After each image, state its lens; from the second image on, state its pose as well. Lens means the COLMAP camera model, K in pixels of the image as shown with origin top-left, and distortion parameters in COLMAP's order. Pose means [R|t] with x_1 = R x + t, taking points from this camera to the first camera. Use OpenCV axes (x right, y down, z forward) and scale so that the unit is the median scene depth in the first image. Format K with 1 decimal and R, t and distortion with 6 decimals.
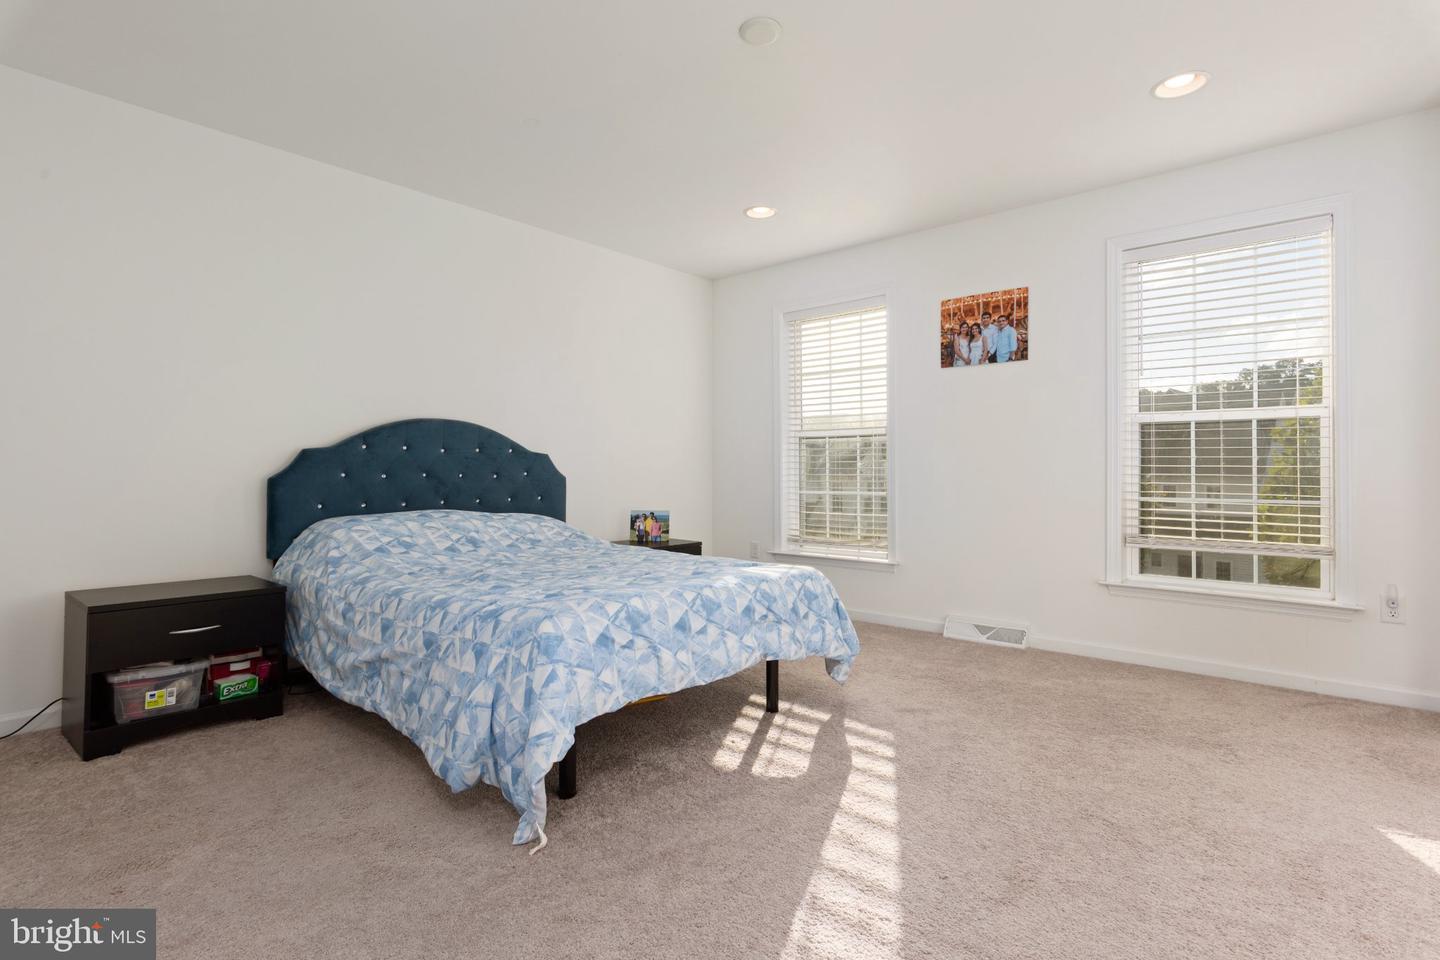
lens RADIAL K [[702.5, 0, 725.4], [0, 702.5, 483.1], [0, 0, 1]] dist [-0.001361, 0.000008]
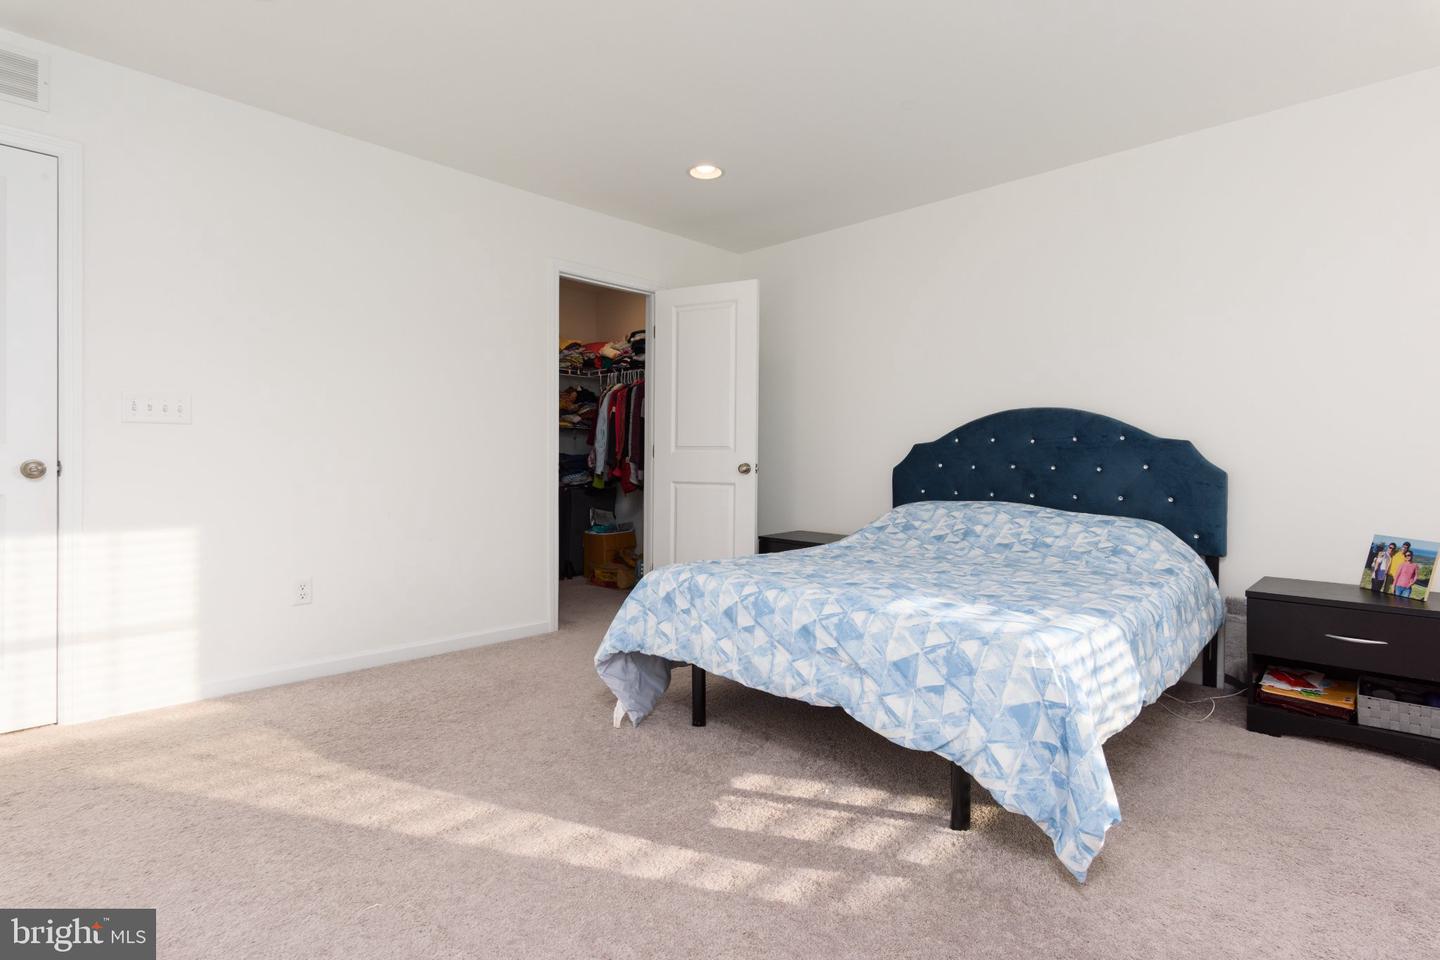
lens RADIAL K [[702.5, 0, 725.8], [0, 702.5, 464.2], [0, 0, 1]] dist [-0.001361, 0.000008]
pose [[-0.049234, 0.002659, -0.998784, 0.626031], [-0.025173, 0.999675, 0.003902, -0.009469], [0.998470, 0.025335, -0.049151, 0.696536]]
